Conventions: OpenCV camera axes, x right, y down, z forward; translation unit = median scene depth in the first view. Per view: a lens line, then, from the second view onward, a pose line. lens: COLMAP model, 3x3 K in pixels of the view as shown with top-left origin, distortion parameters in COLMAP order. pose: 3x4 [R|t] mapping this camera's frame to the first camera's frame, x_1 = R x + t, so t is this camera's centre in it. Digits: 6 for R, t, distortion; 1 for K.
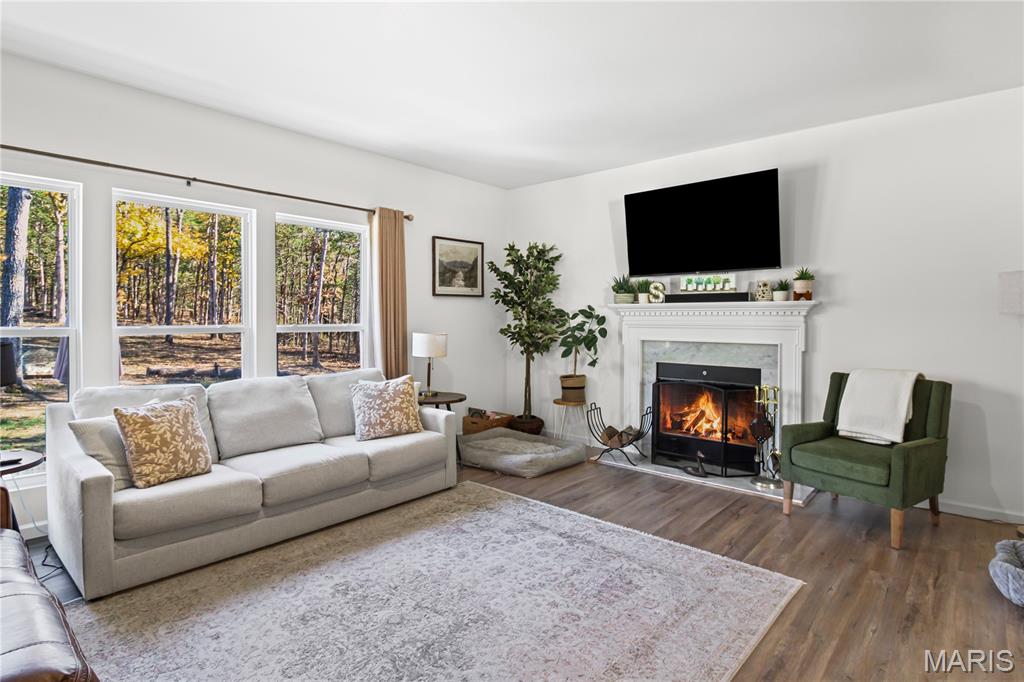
lens RADIAL K [[537.1, 0, 517.5], [0, 537.1, 316.9], [0, 0, 1]] dist [-0.004238, -0.007572]
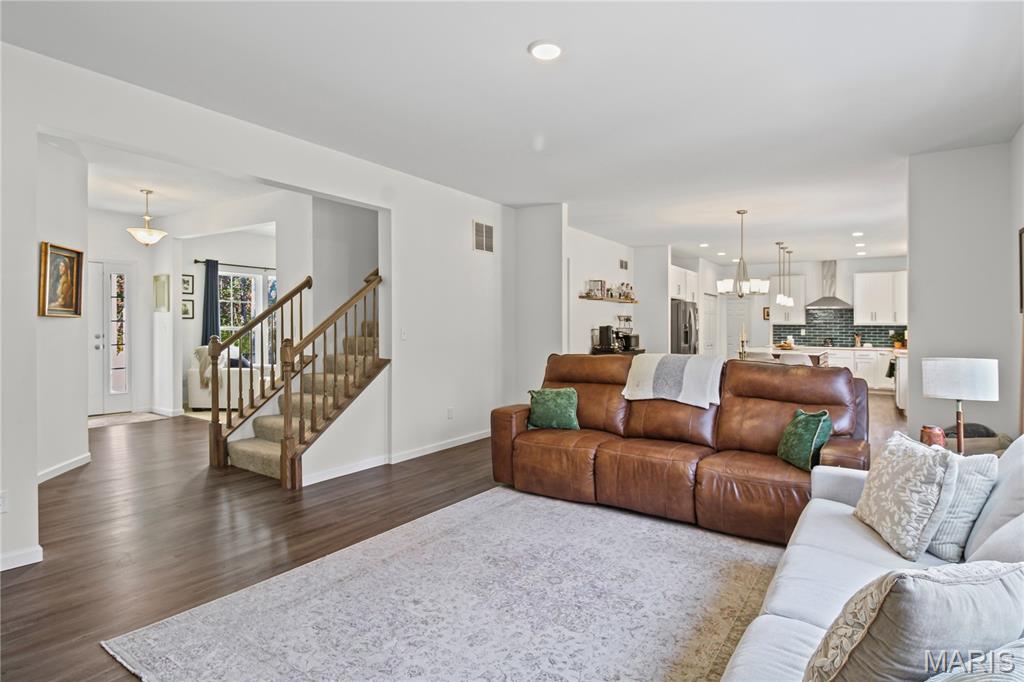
lens RADIAL K [[537.1, 0, 518.1], [0, 537.1, 333.9], [0, 0, 1]] dist [-0.004238, -0.007572]
pose [[-0.992235, -0.012911, -0.123706, 0.006598], [-0.014983, 0.999762, 0.015833, -0.001694], [0.123472, 0.017563, -0.992193, 1.700671]]
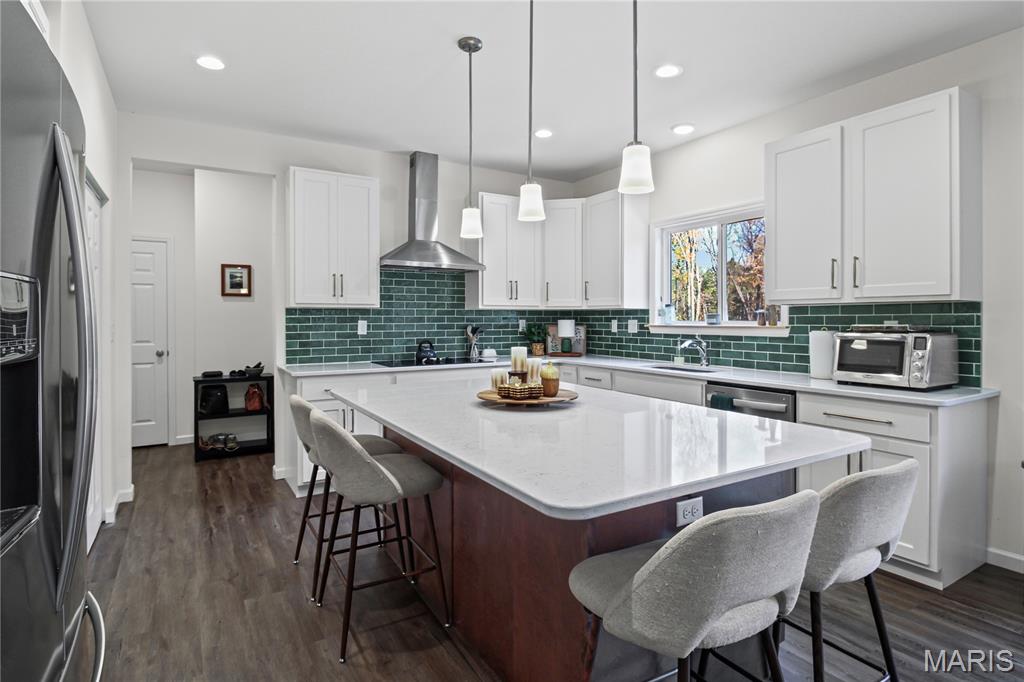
lens RADIAL K [[537.1, 0, 517.8], [0, 537.1, 317.4], [0, 0, 1]] dist [-0.004238, -0.007572]
pose [[-0.305705, -0.006563, -0.952104, -1.320295], [-0.001643, 0.999978, -0.006366, -0.003681], [0.952125, -0.000382, -0.305709, -1.240372]]
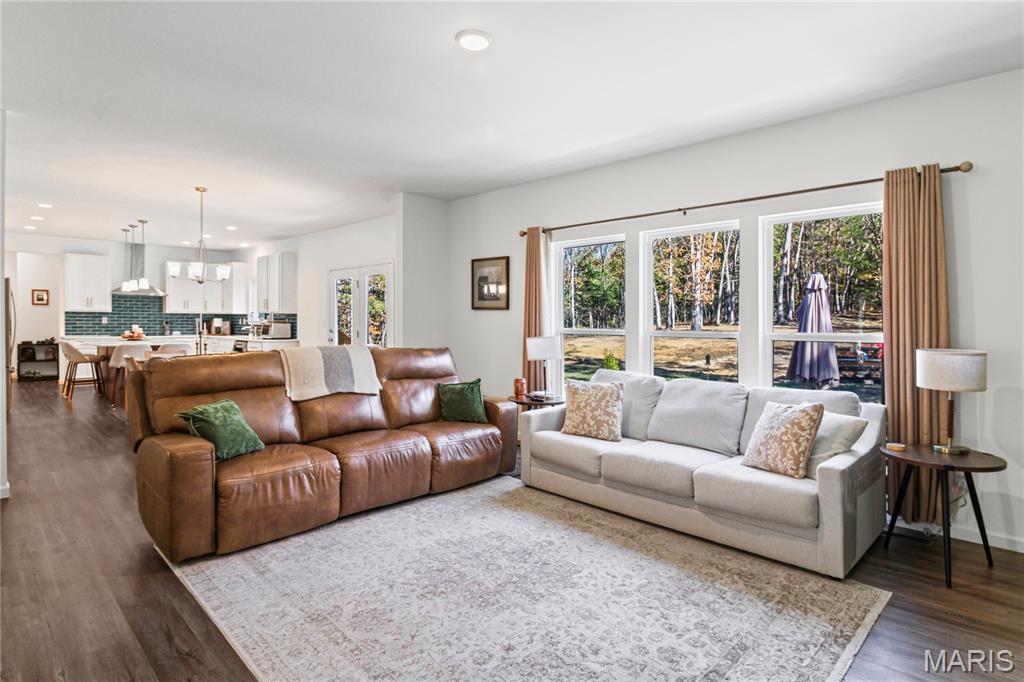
lens RADIAL K [[537.1, 0, 518.1], [0, 537.1, 324.0], [0, 0, 1]] dist [-0.004238, -0.007572]
pose [[-0.060779, 0.000647, -0.998151, 0.780417], [-0.011149, 0.999937, 0.001327, 0.005020], [0.998089, 0.011209, -0.060768, 0.882596]]
